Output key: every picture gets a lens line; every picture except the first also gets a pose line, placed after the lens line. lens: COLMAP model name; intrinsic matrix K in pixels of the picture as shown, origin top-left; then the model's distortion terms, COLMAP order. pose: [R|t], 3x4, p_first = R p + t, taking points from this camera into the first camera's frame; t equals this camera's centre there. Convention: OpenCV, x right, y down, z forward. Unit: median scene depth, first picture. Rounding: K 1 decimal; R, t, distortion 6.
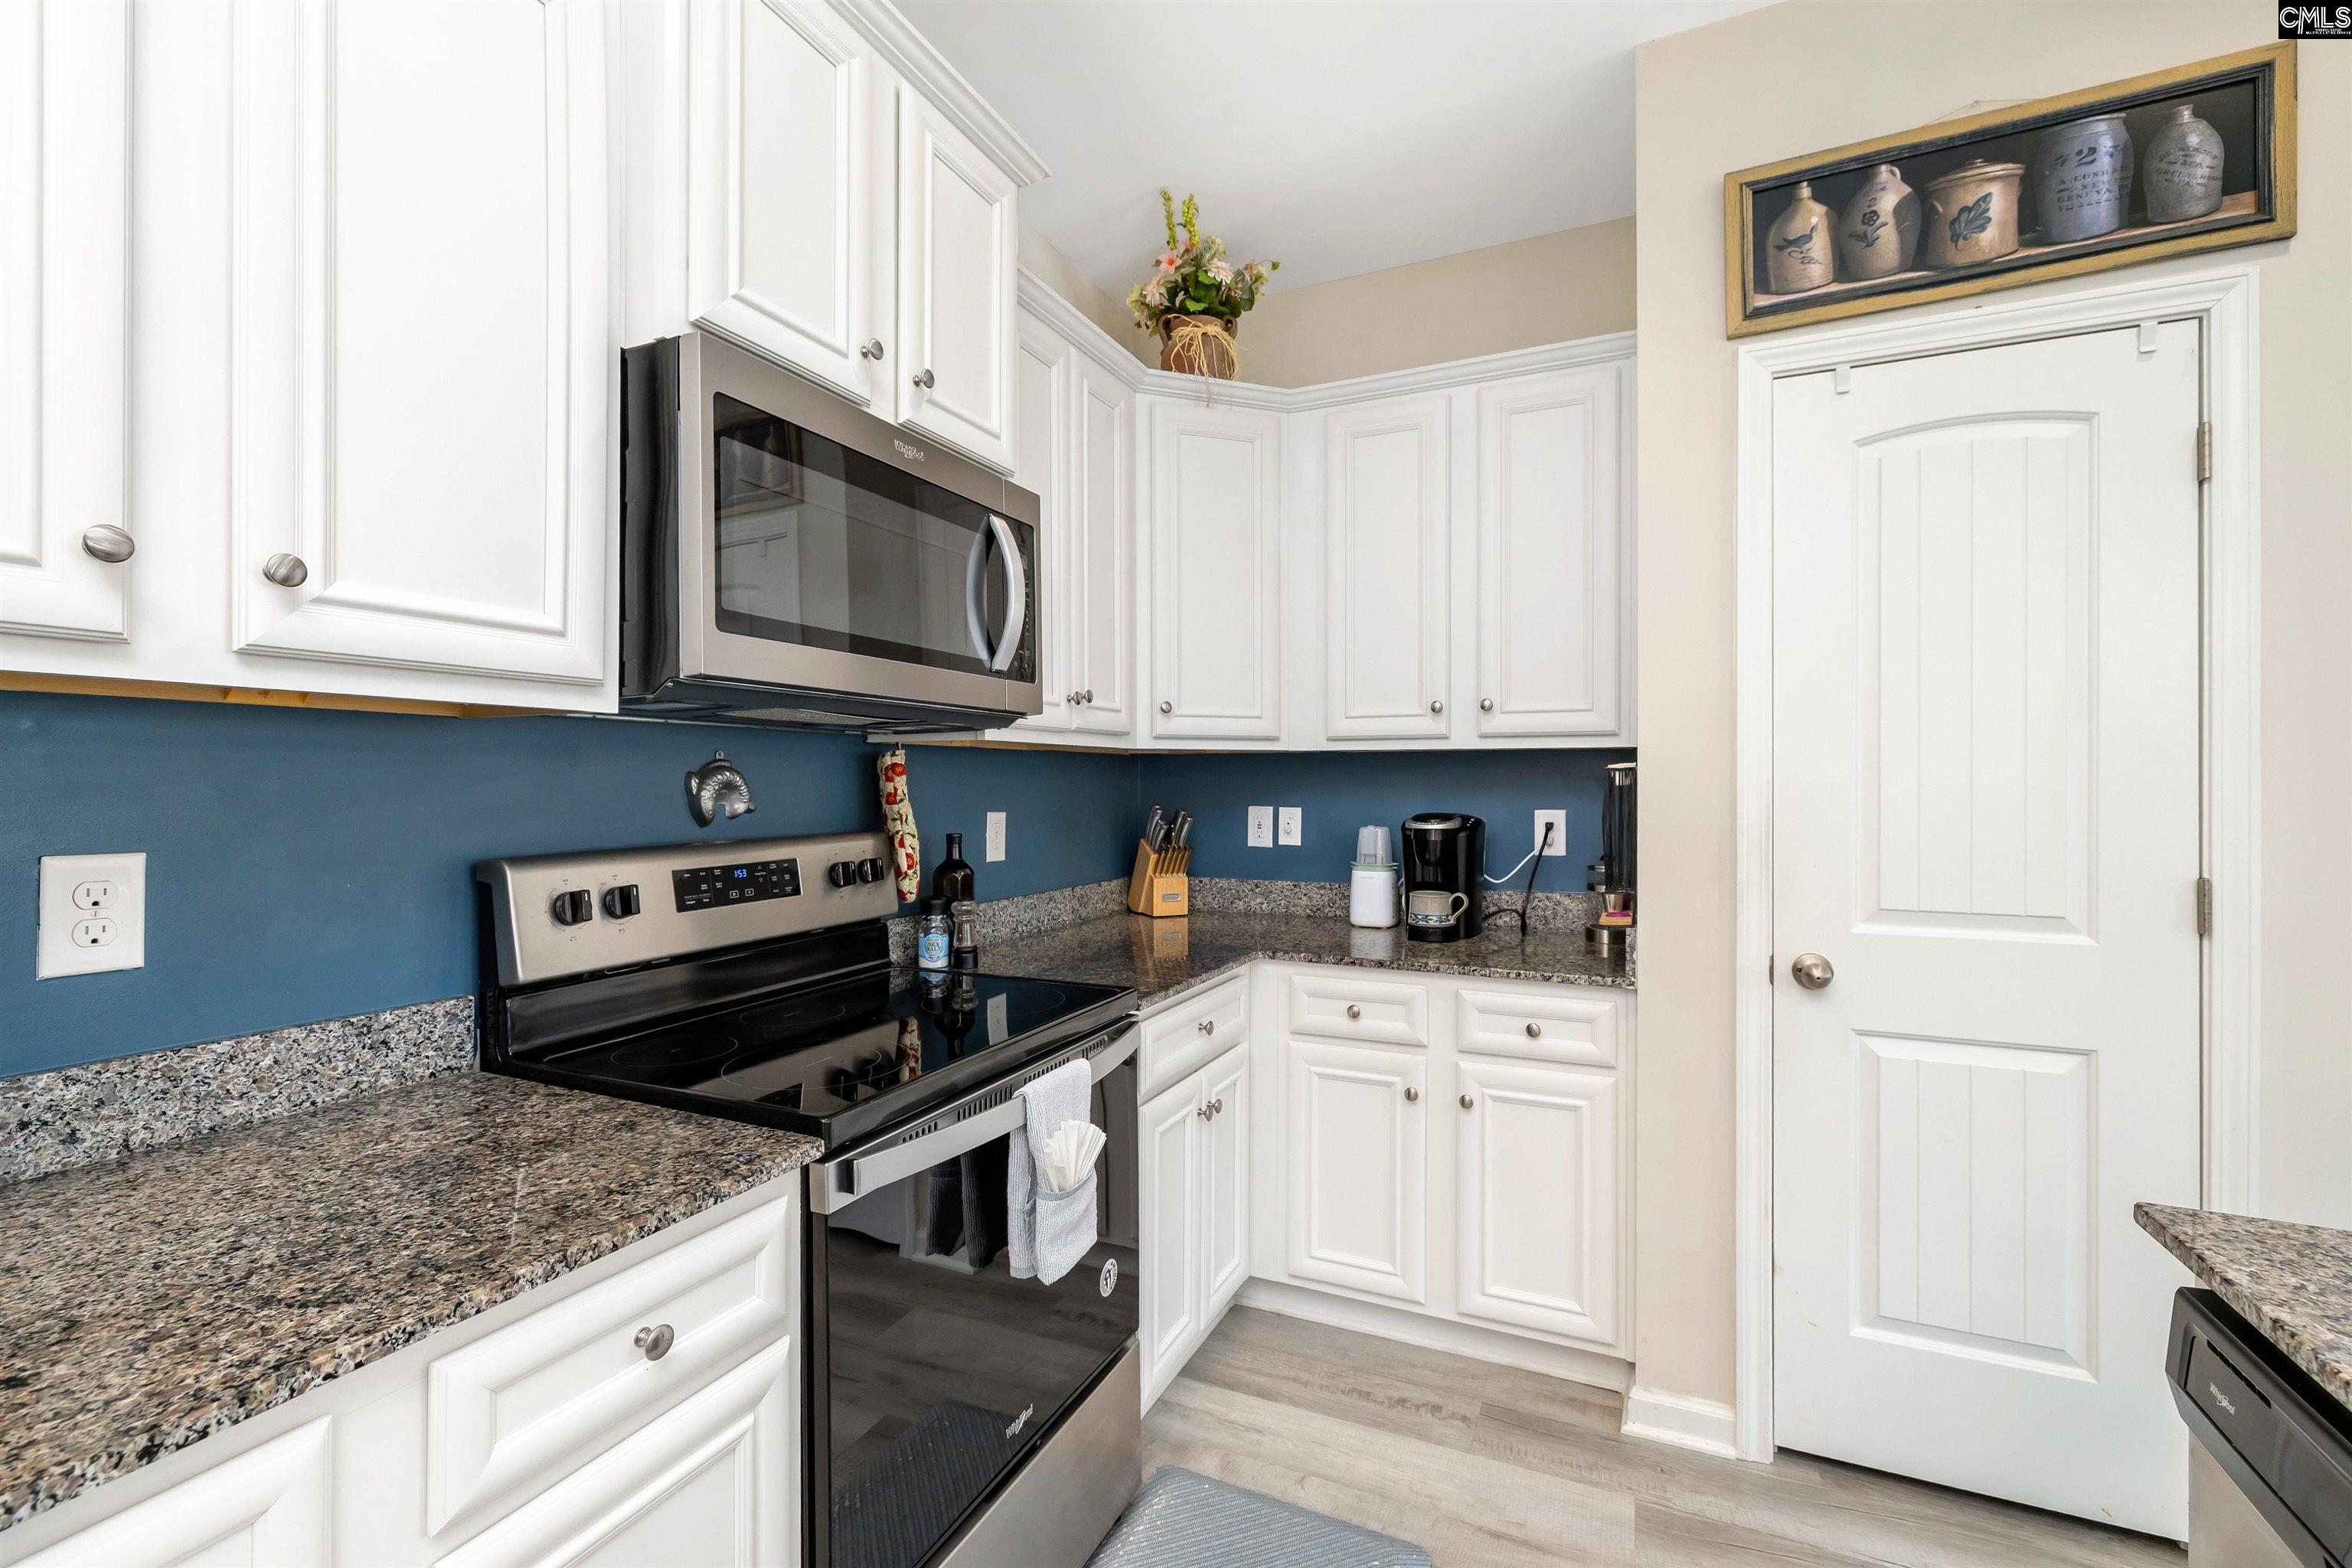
lens RADIAL K [[1010.9, 0, 1173.2], [0, 1010.9, 785.0], [0, 0, 1]] dist [0.003617, -0.000761]
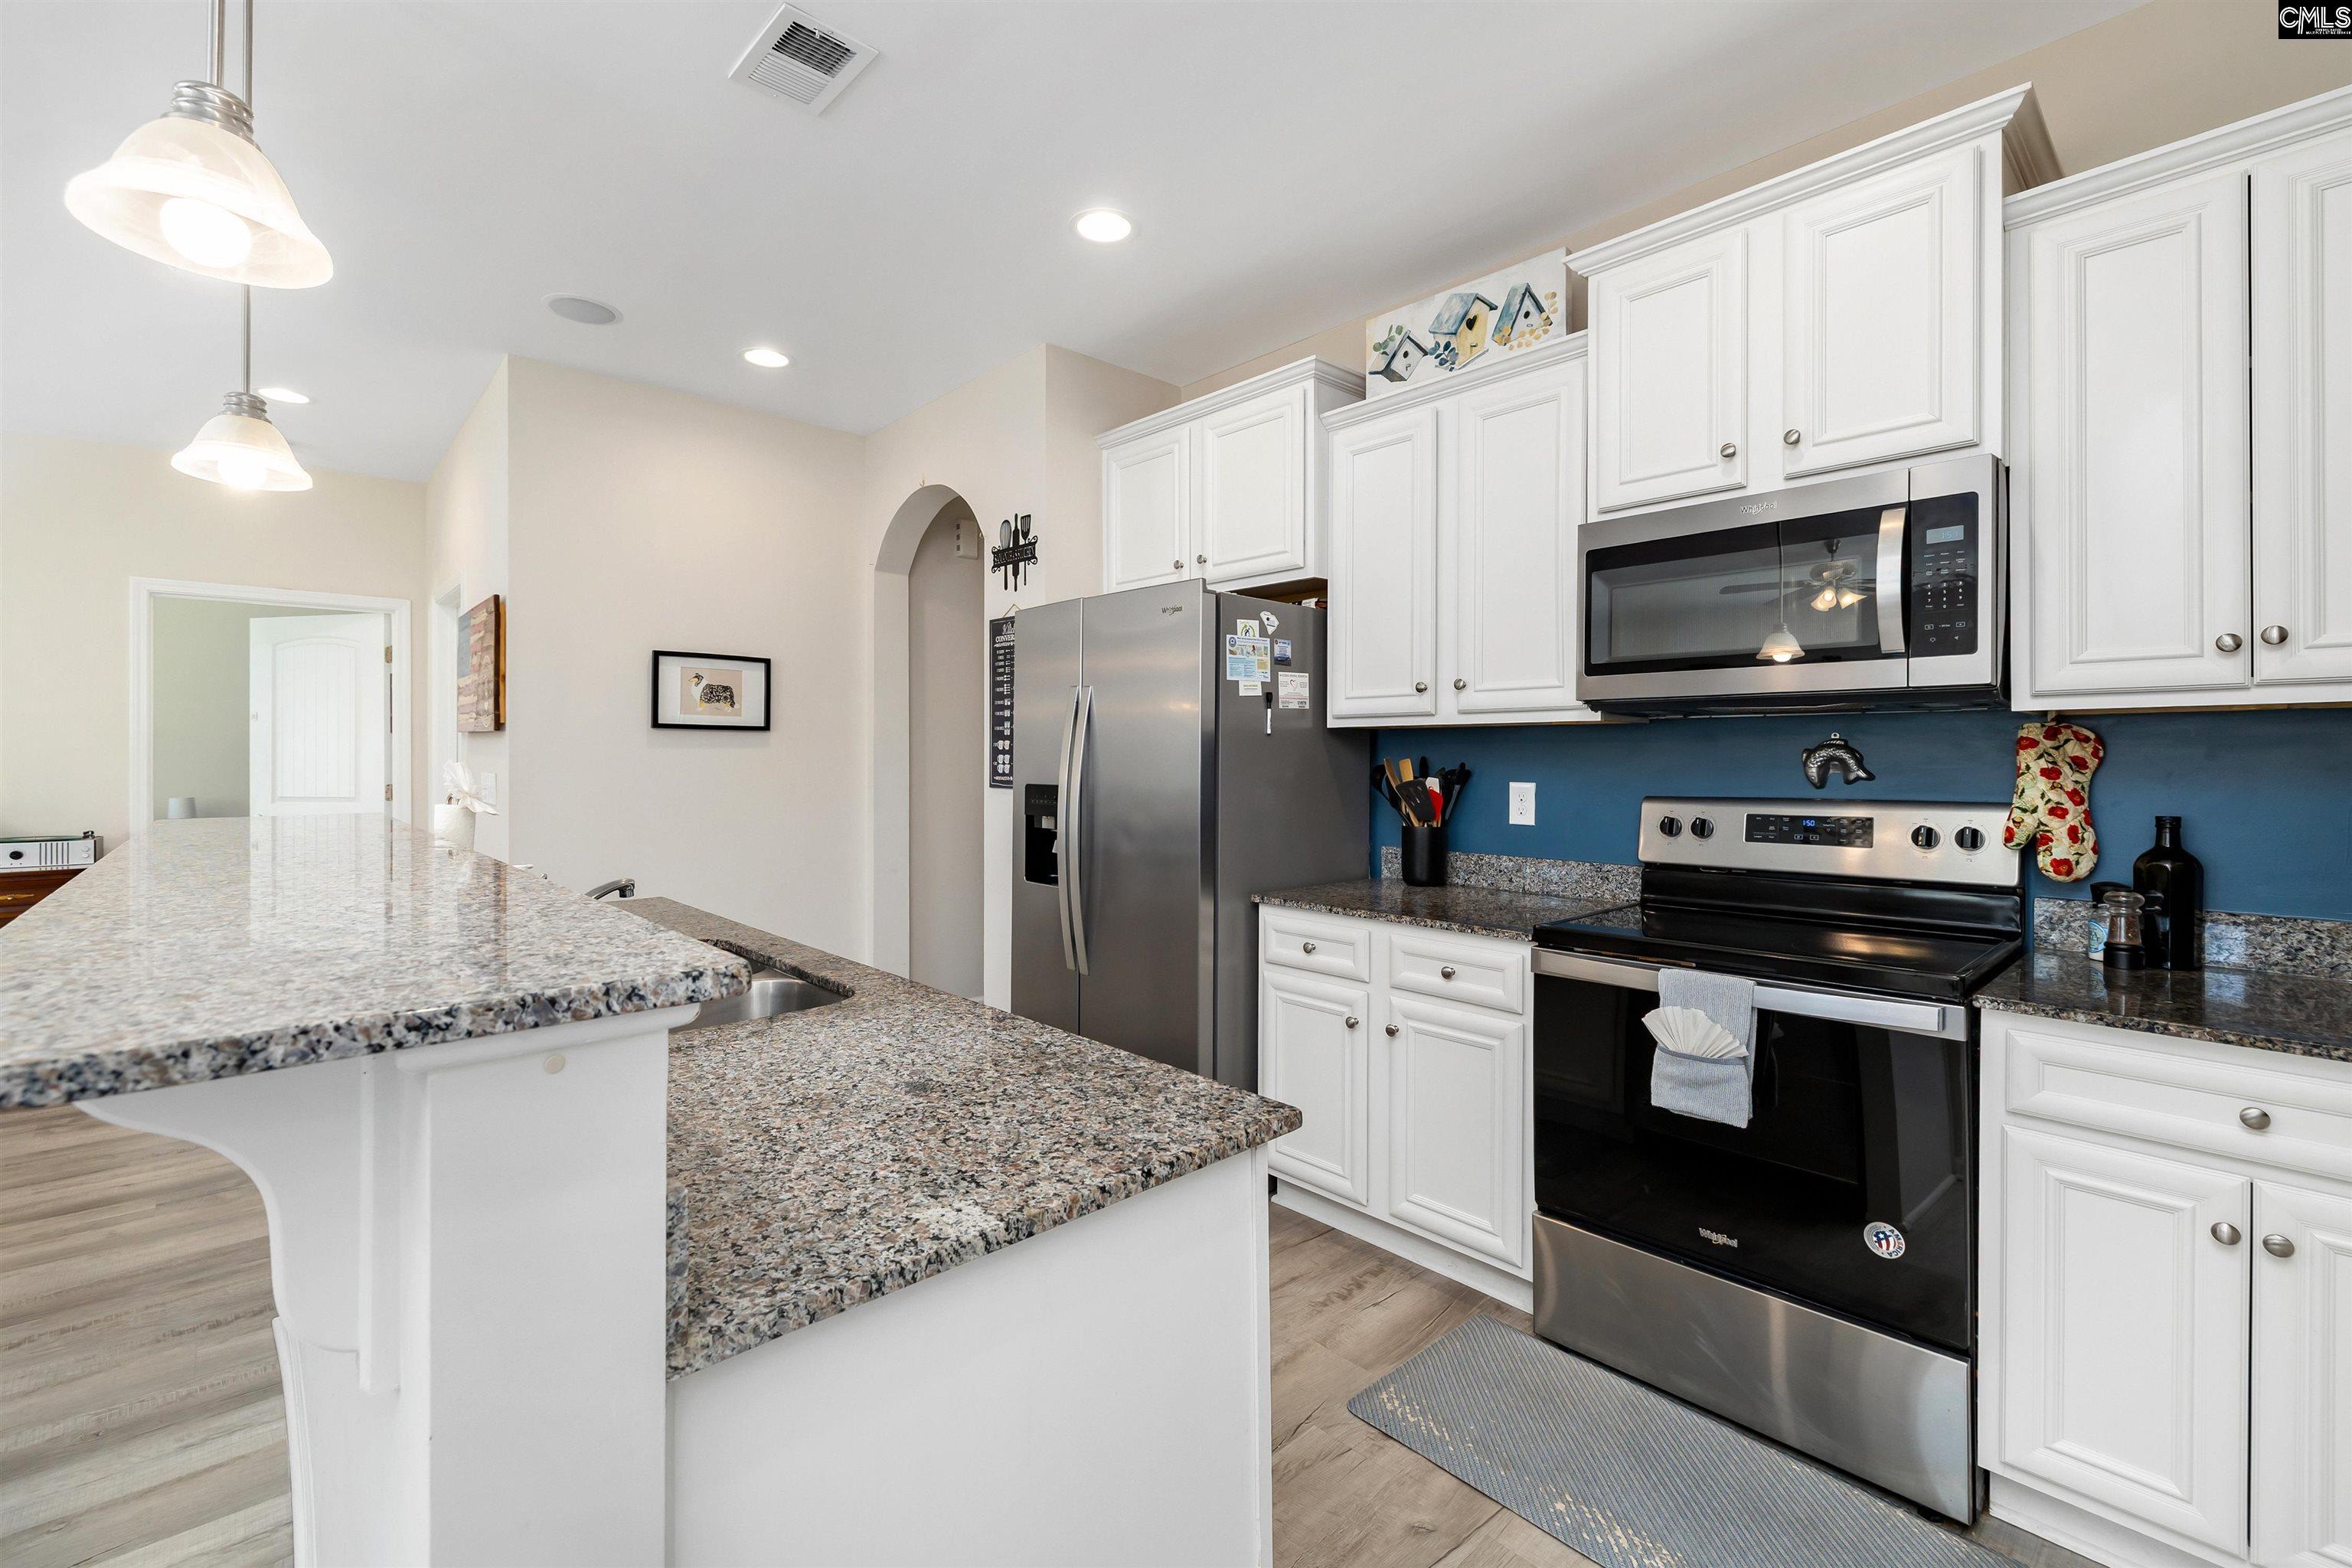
lens RADIAL K [[1010.9, 0, 1171.0], [0, 1010.9, 764.5], [0, 0, 1]] dist [0.003617, -0.000761]
pose [[-0.386340, 0.004348, -0.922346, 1.036568], [-0.003391, 0.999975, 0.006135, 0.002803], [0.922350, 0.005498, -0.386316, 0.653082]]
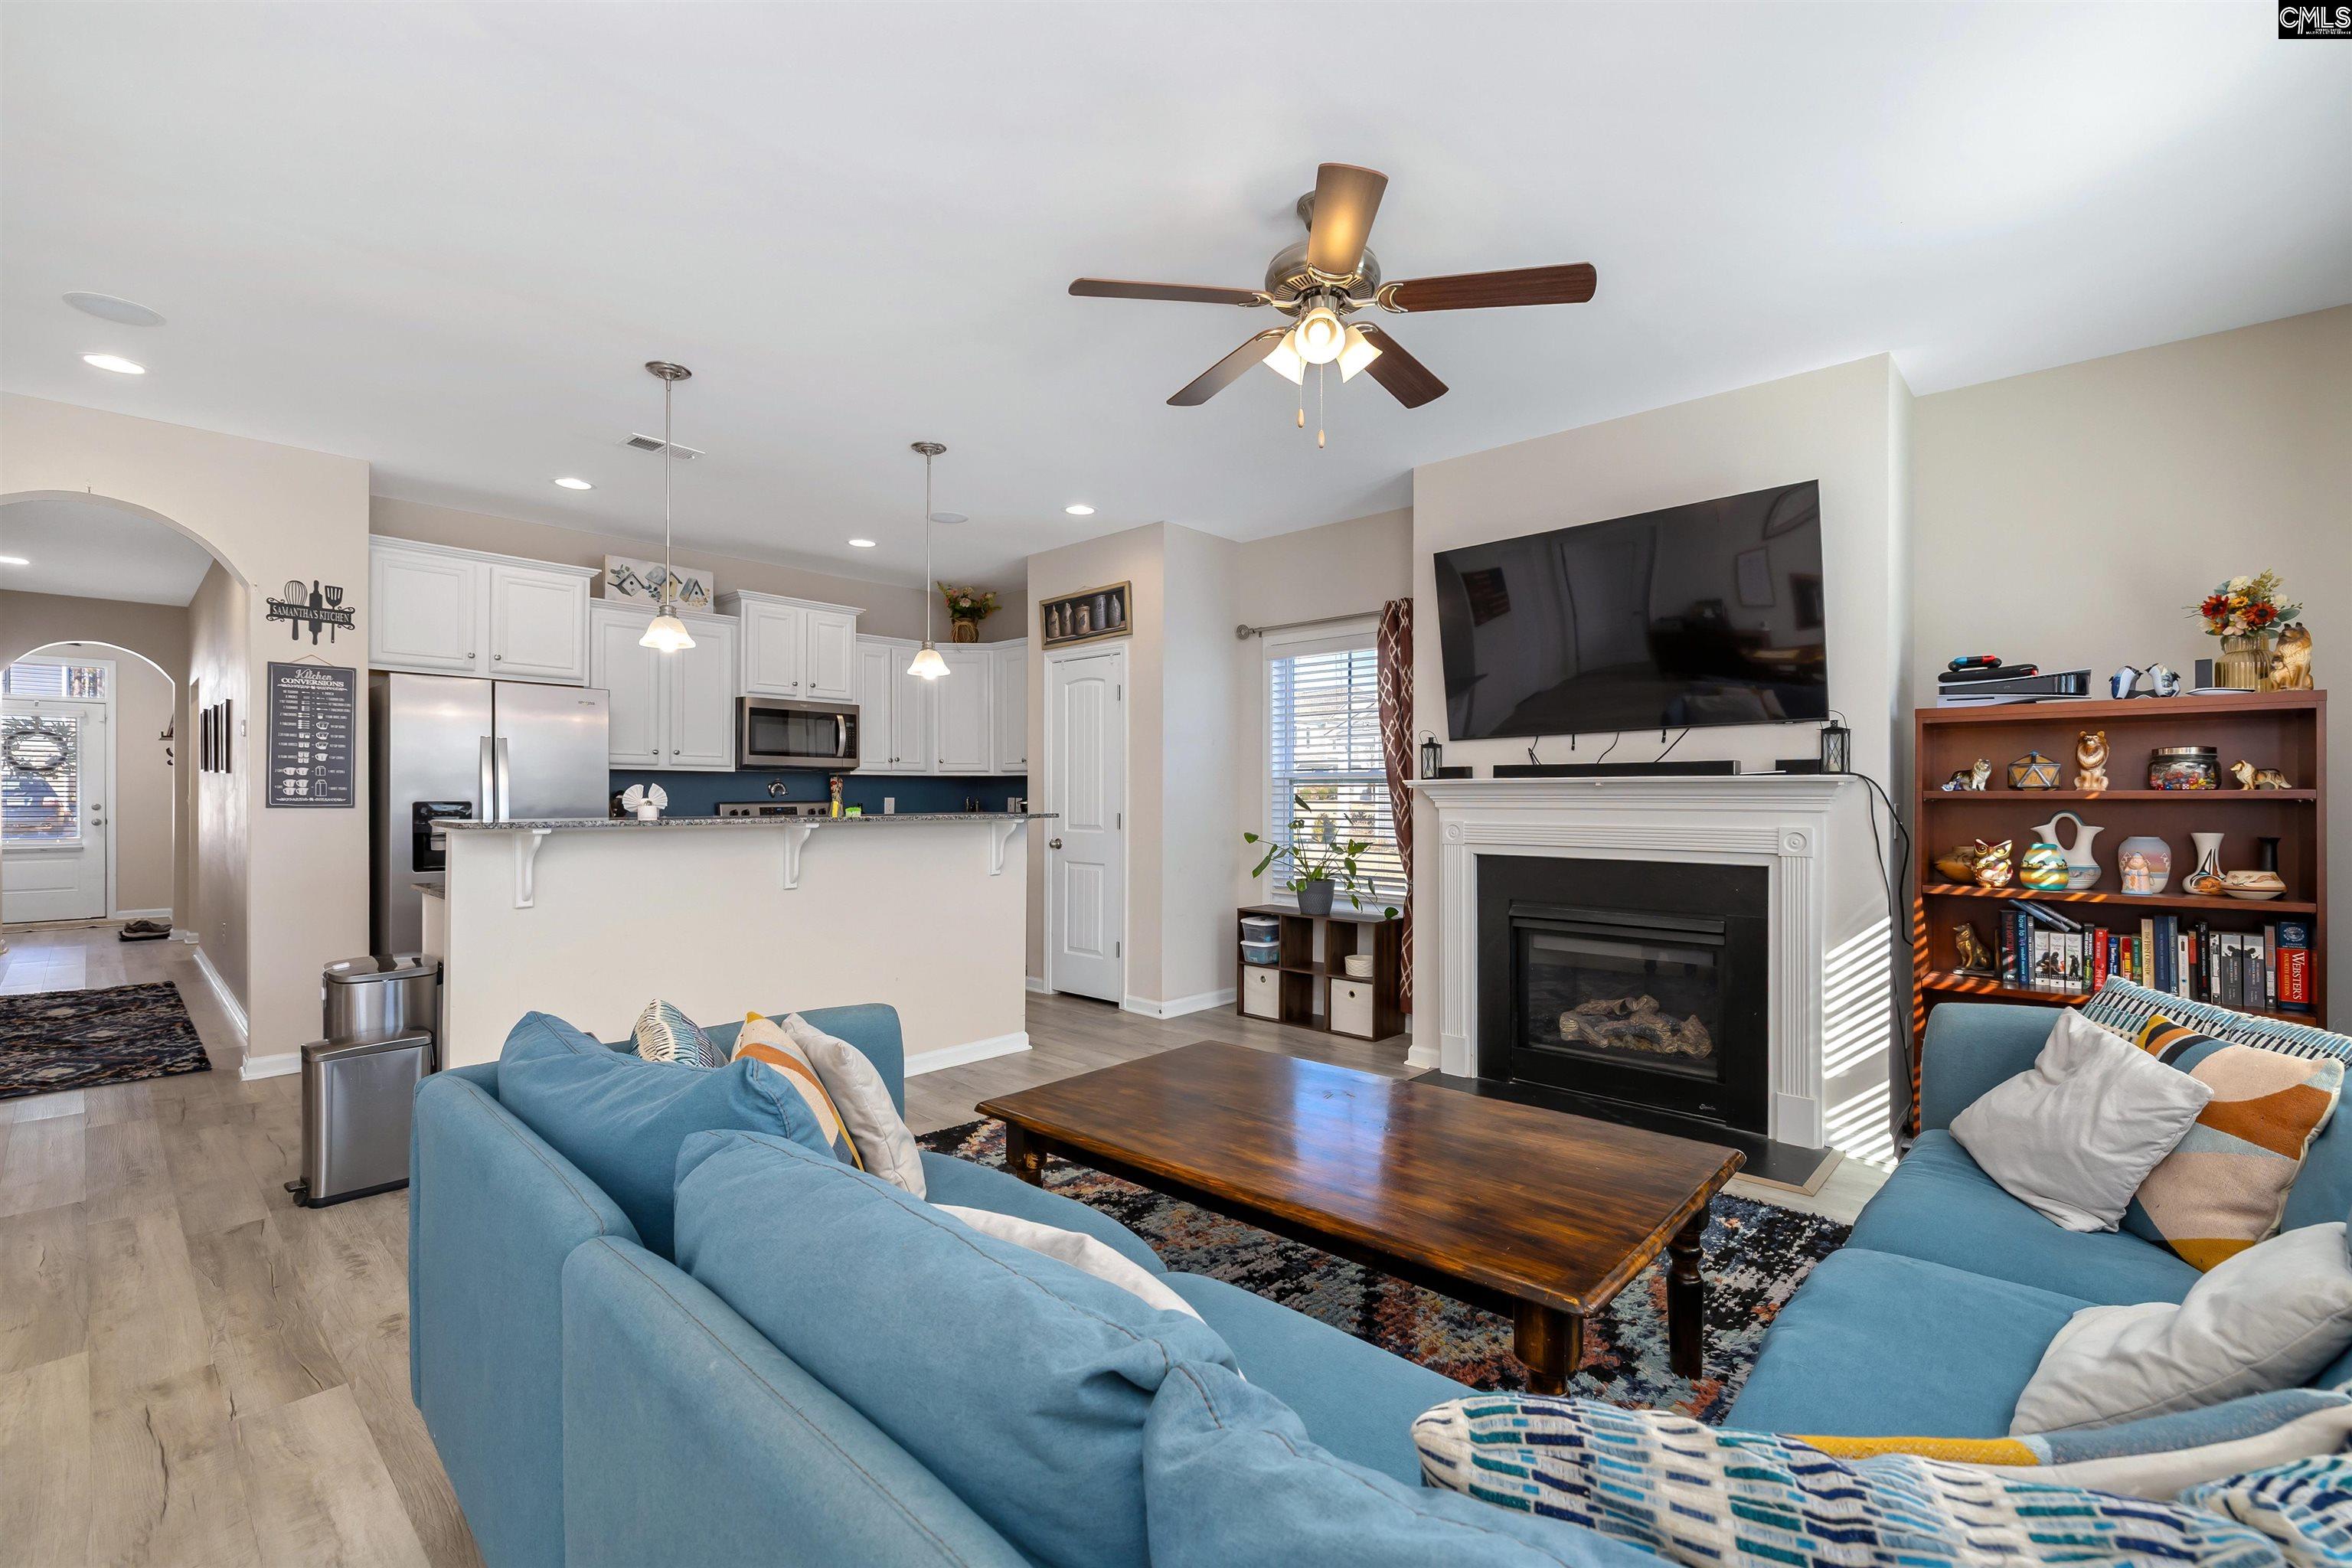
lens RADIAL K [[1026.2, 0, 1175.3], [0, 1026.2, 792.5], [0, 0, 1]] dist [0.001887, -0.000918]
pose [[0.947641, 0.001615, -0.319334, 2.011919], [-0.003477, 0.999980, -0.005261, 0.032115], [0.319319, 0.006095, 0.947628, -1.990869]]
